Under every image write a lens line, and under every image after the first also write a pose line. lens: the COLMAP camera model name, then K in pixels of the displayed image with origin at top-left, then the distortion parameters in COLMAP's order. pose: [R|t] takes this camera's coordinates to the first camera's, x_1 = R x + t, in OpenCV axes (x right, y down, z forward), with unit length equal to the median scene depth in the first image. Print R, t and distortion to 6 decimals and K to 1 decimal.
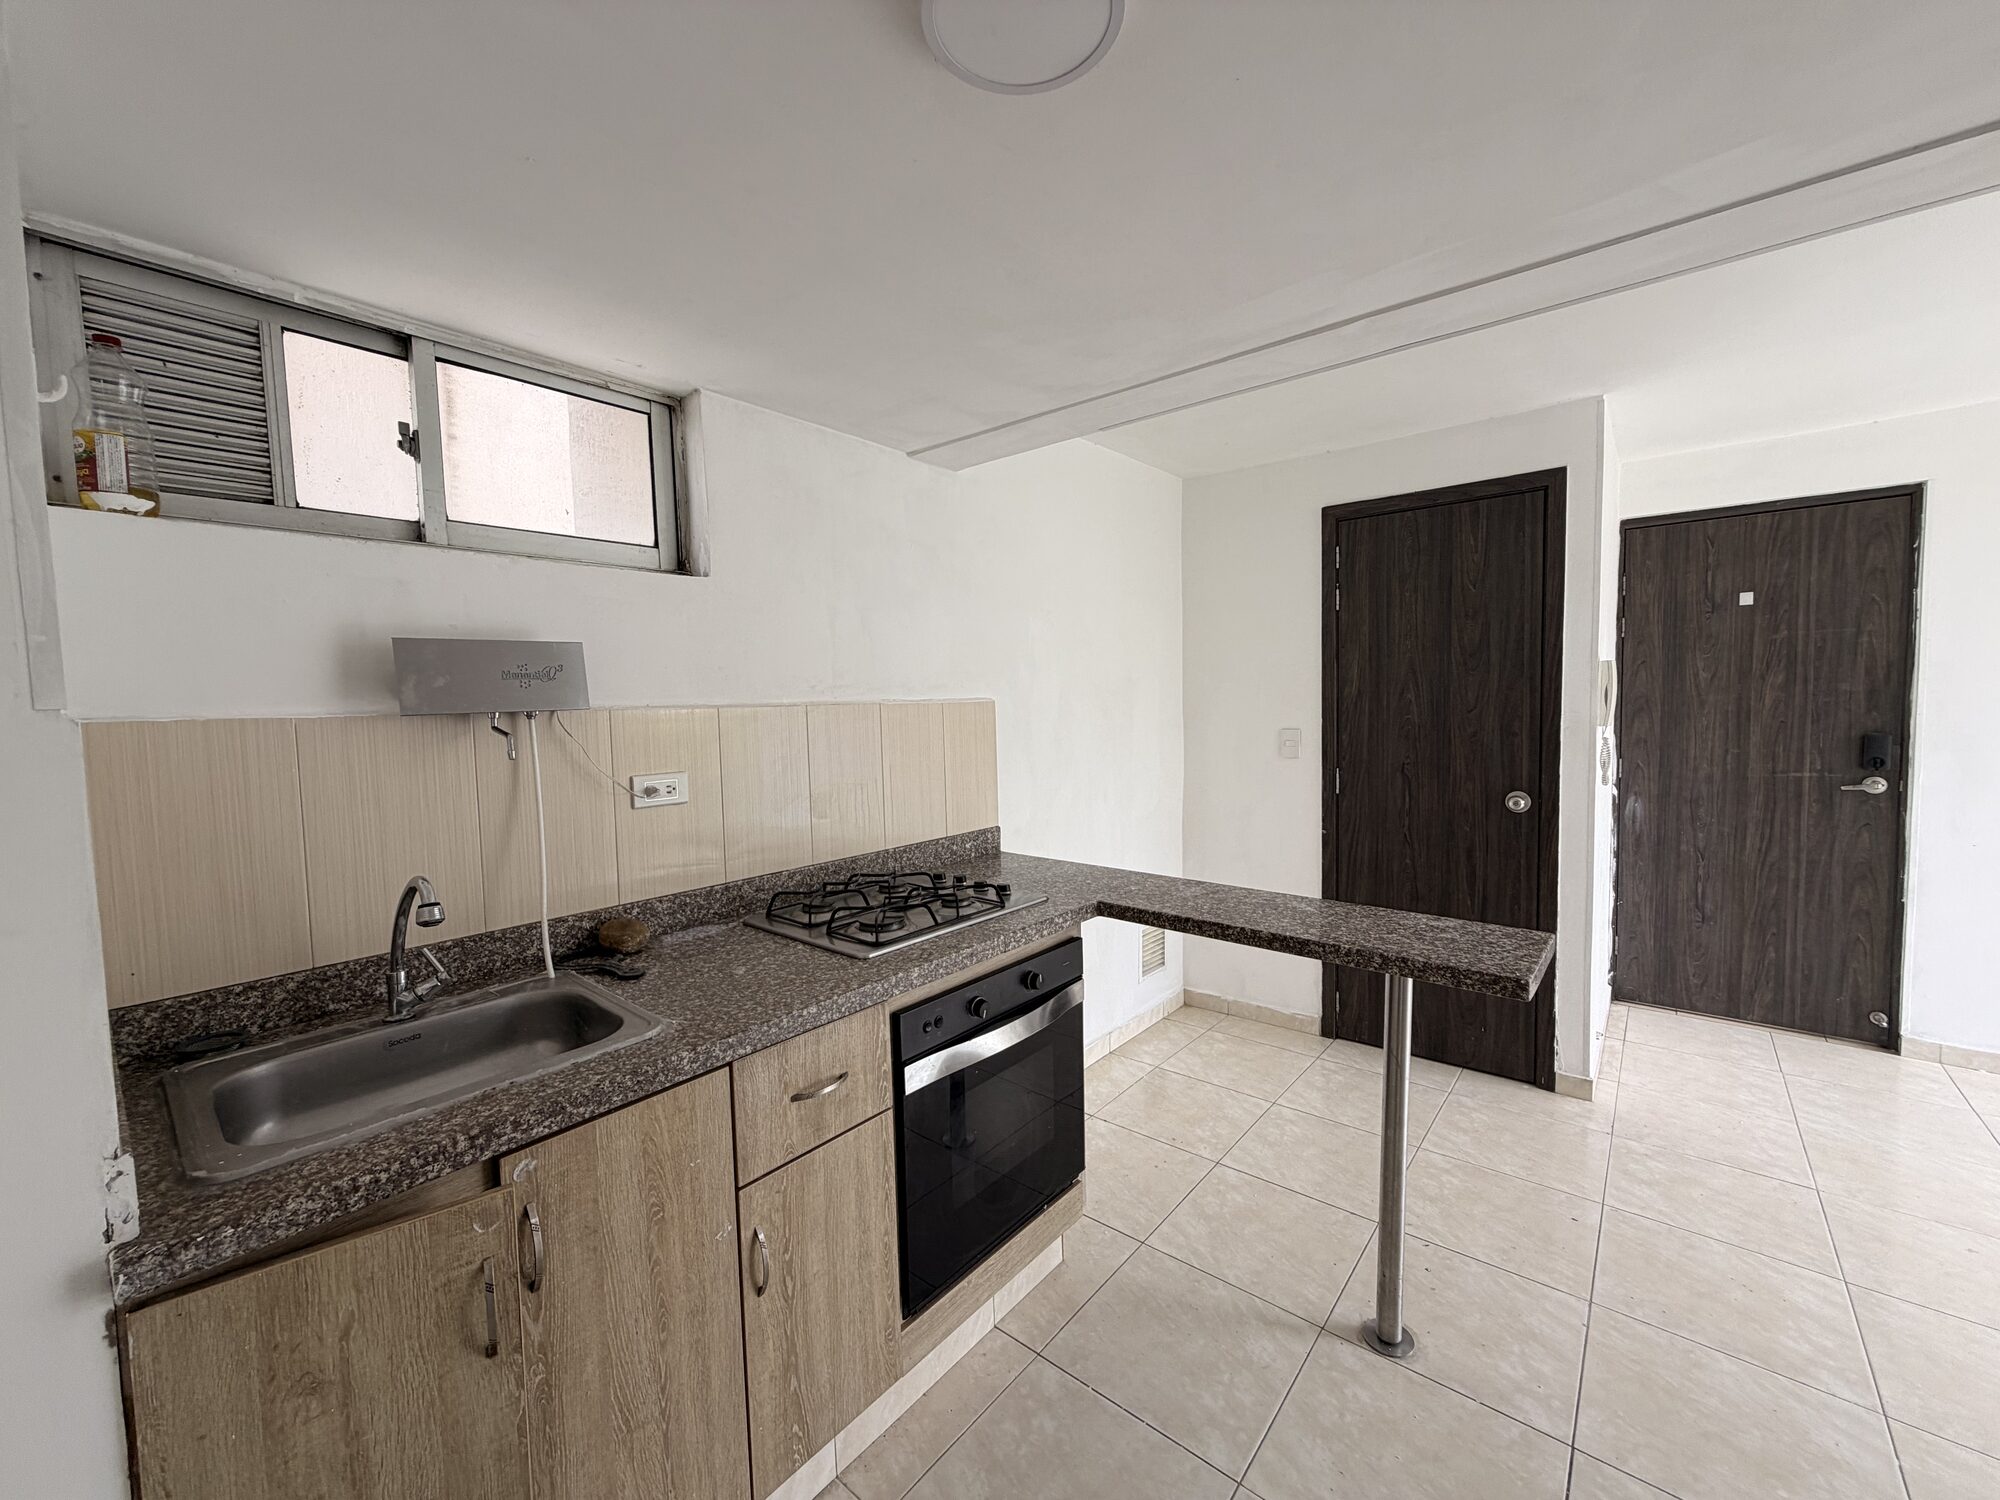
lens RADIAL K [[802.0, 0, 985.9], [0, 802.0, 751.3], [0, 0, 1]] dist [0.002855, 0.000137]
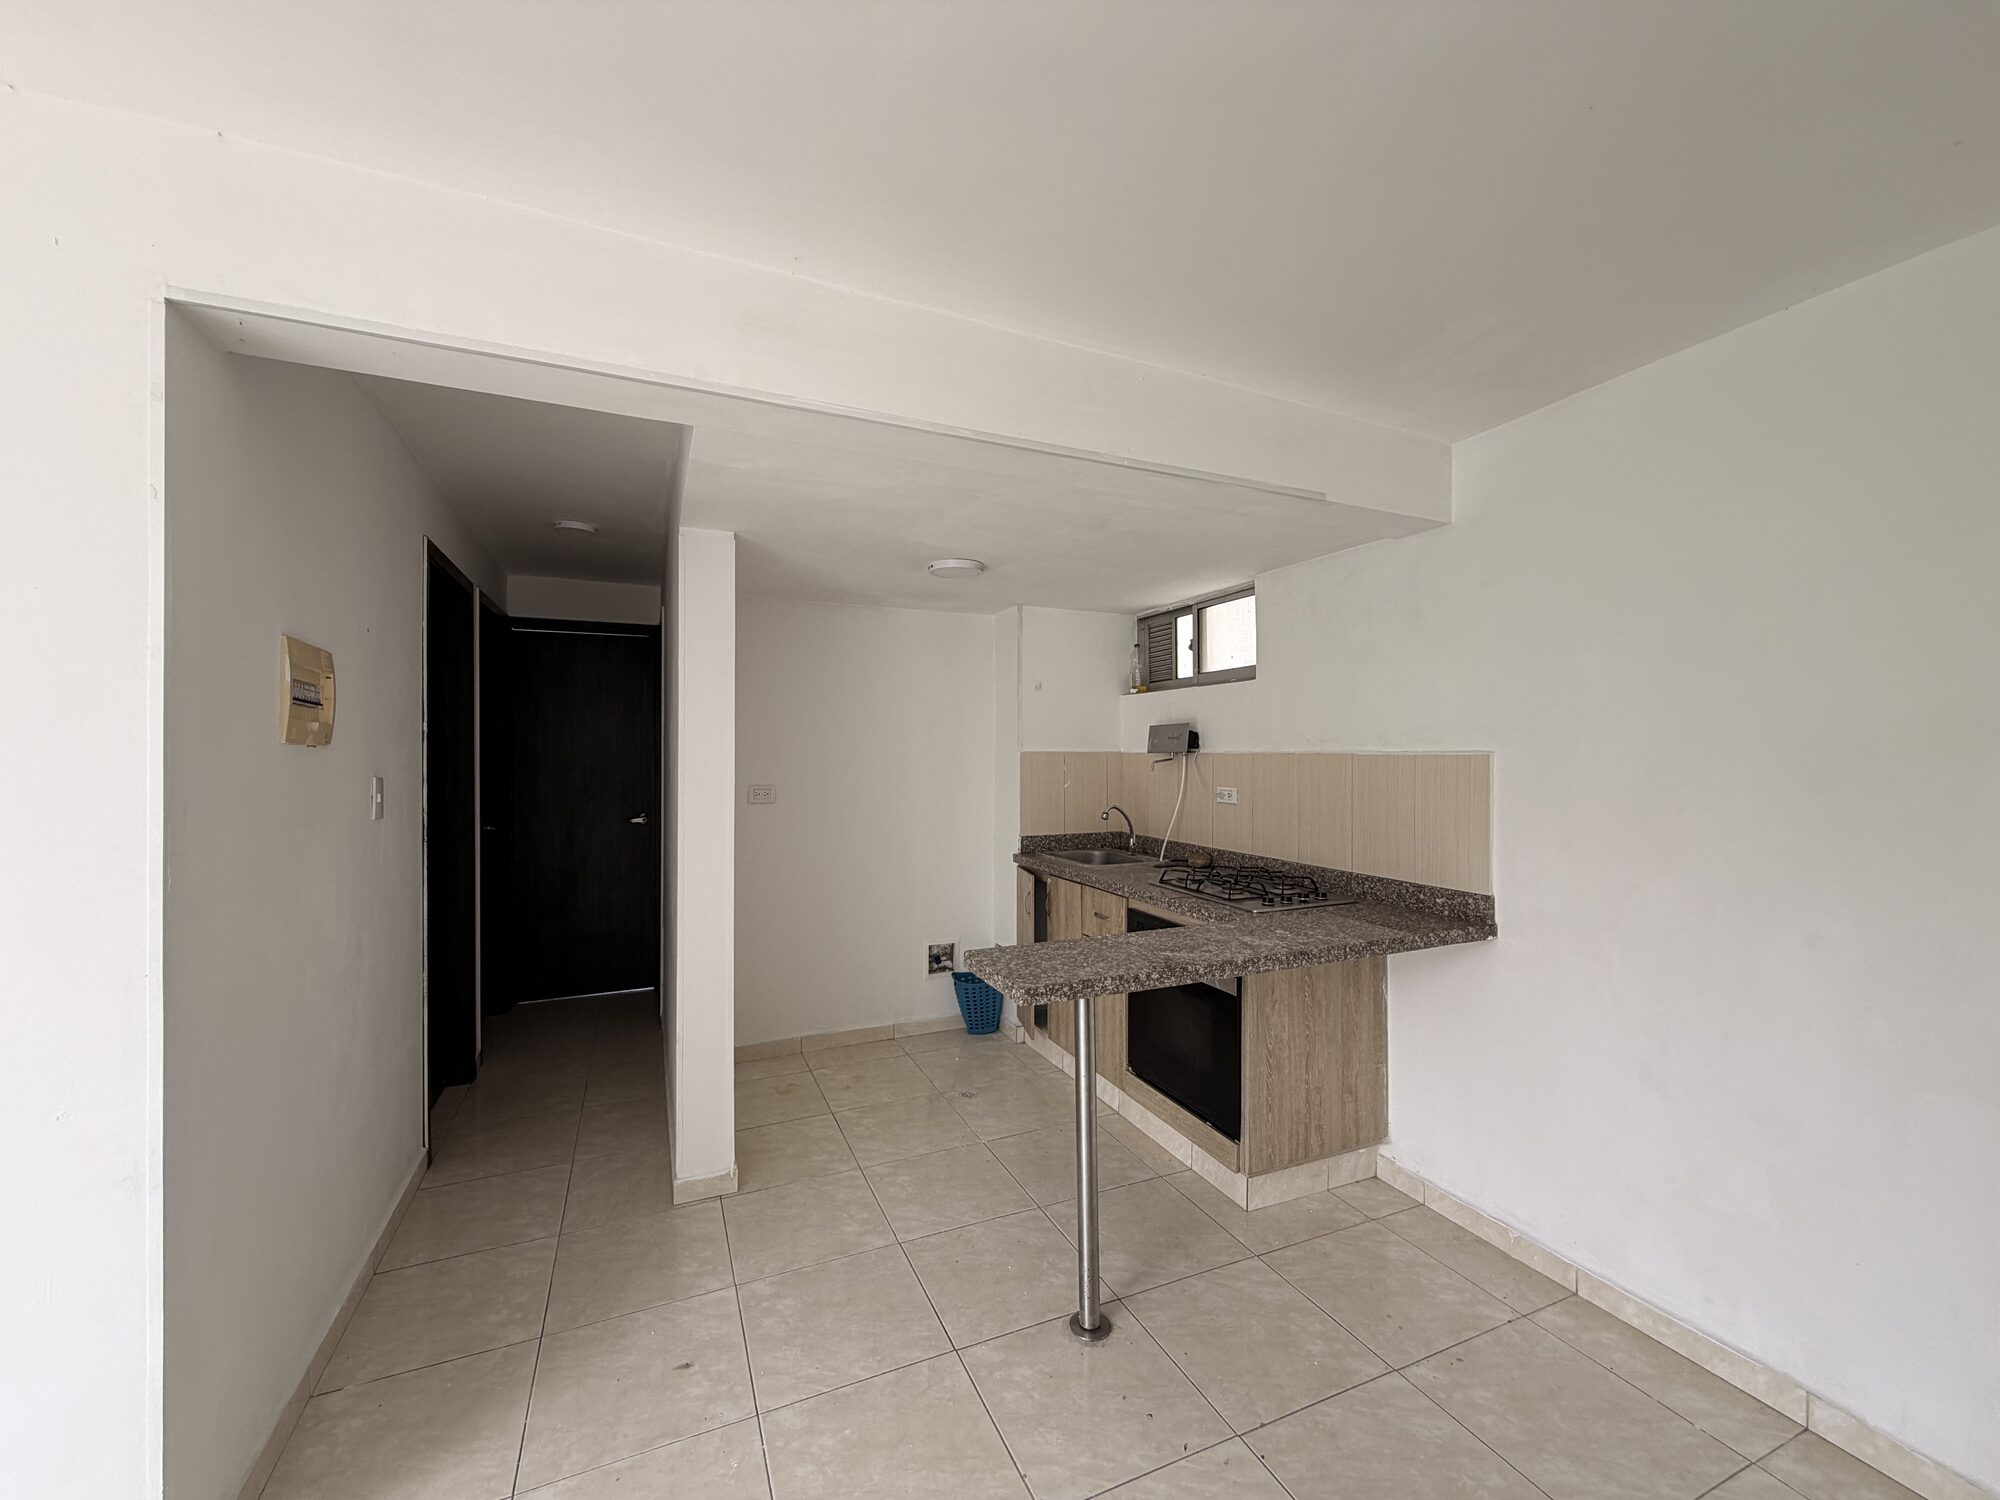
lens RADIAL K [[802.0, 0, 993.4], [0, 802.0, 752.4], [0, 0, 1]] dist [0.002855, 0.000137]
pose [[-0.439451, 0.025467, -0.897905, 1.659669], [-0.048168, 0.997492, 0.051866, -0.134046], [0.896974, 0.066043, -0.437122, 1.407775]]
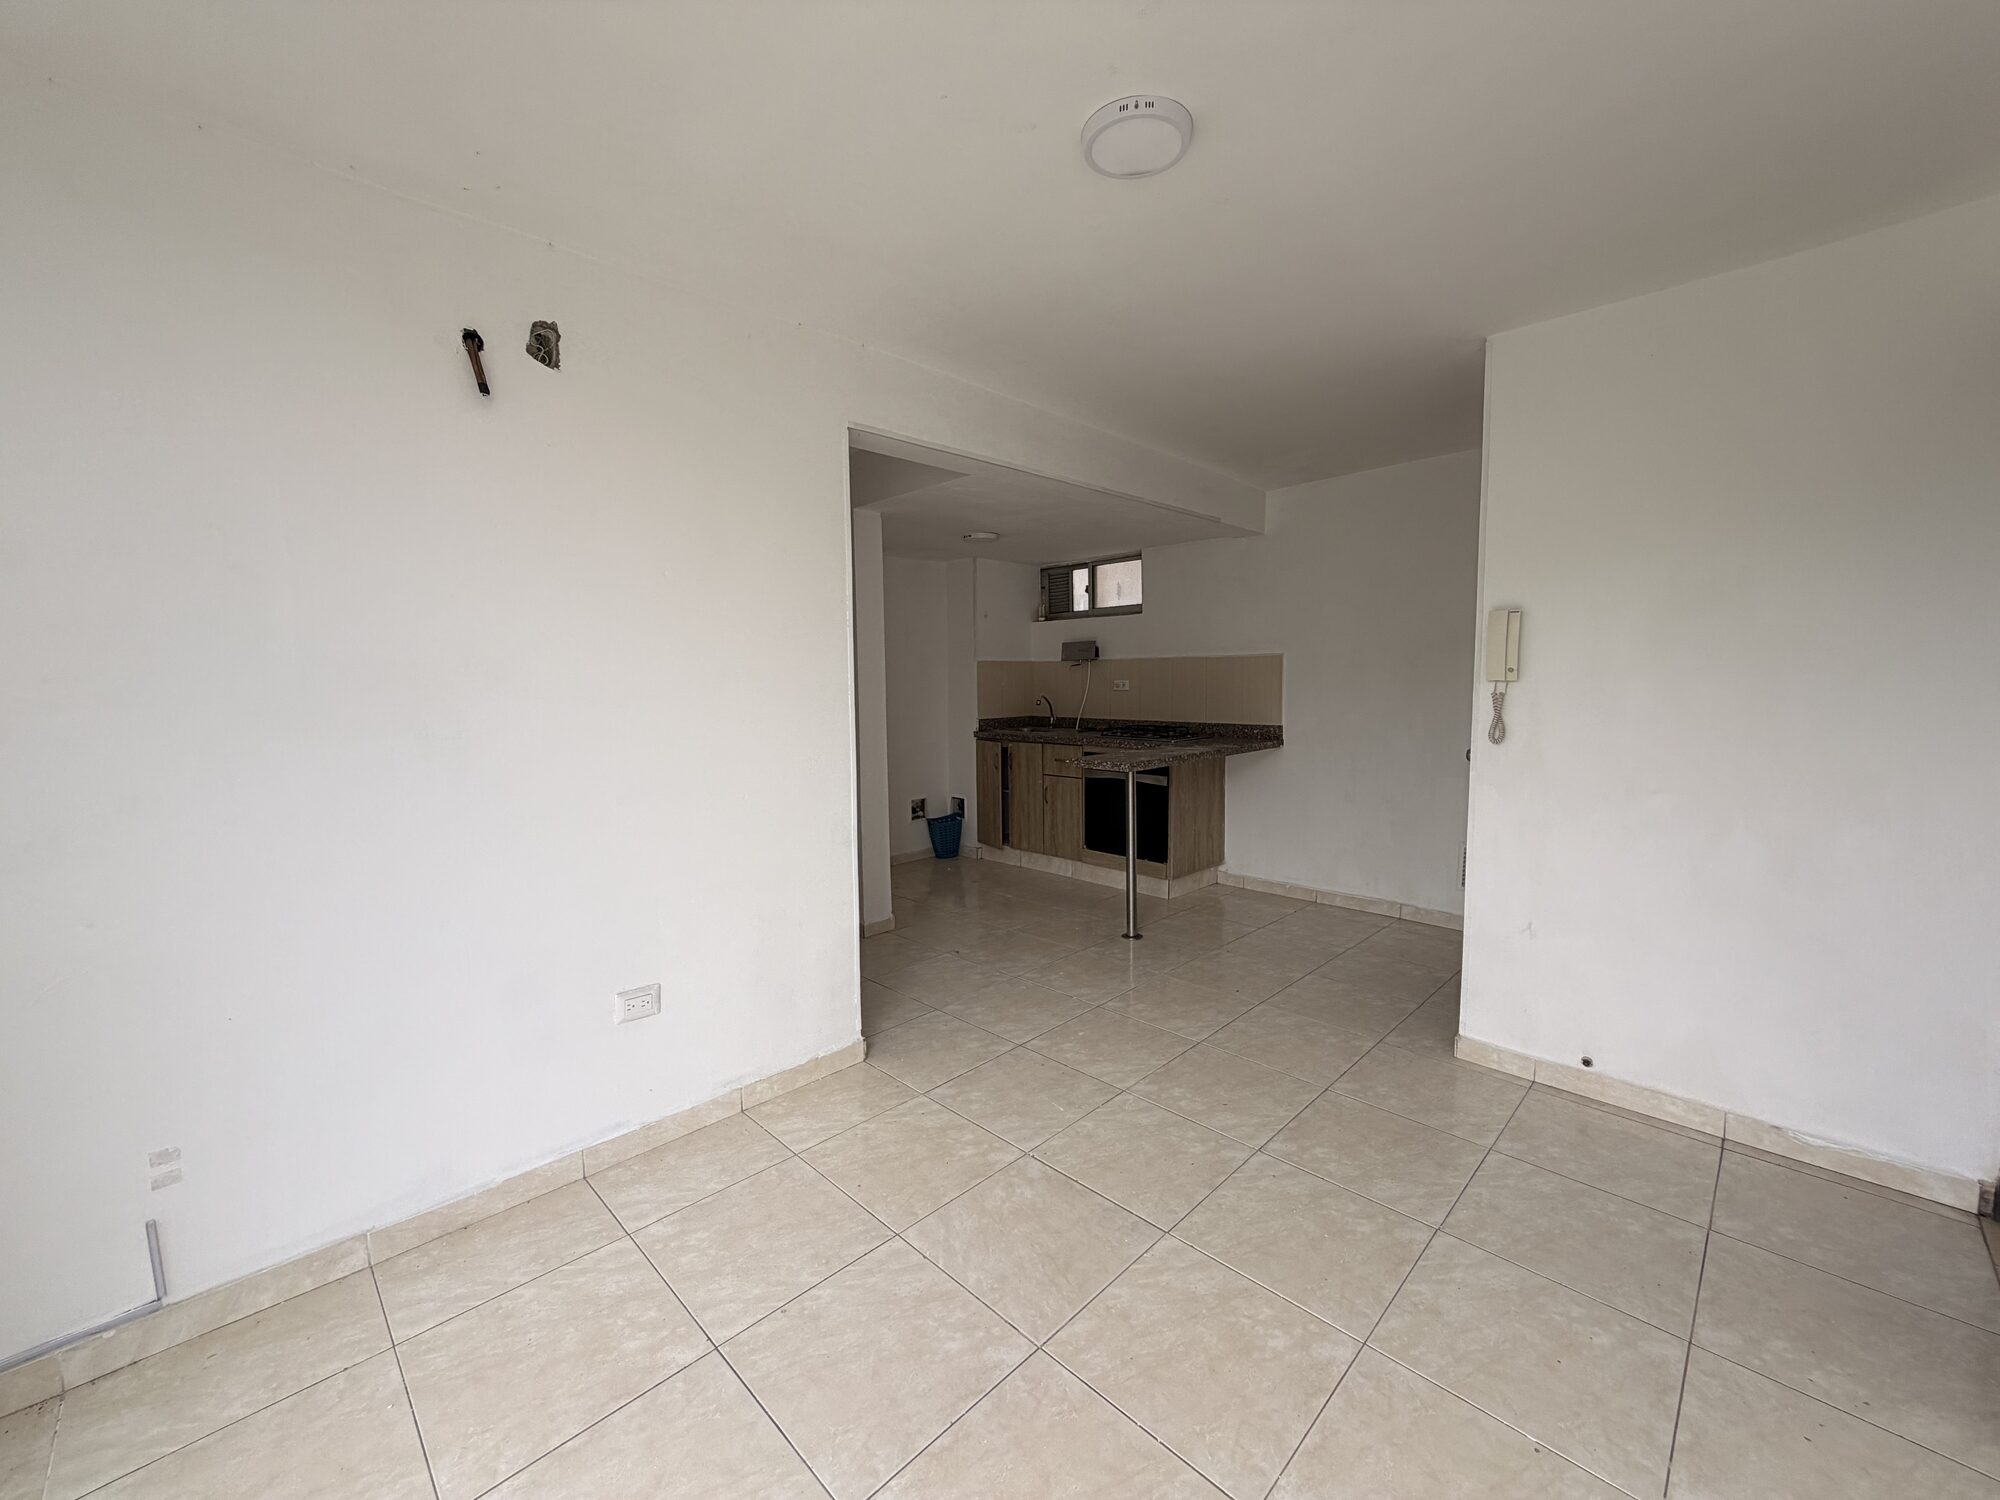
lens RADIAL K [[802.0, 0, 995.5], [0, 802.0, 751.8], [0, 0, 1]] dist [0.002855, 0.000137]
pose [[-0.083587, 0.119650, -0.989291, 2.921936], [-0.050218, 0.990998, 0.124100, -0.061016], [0.995234, 0.060054, -0.076826, 0.808133]]
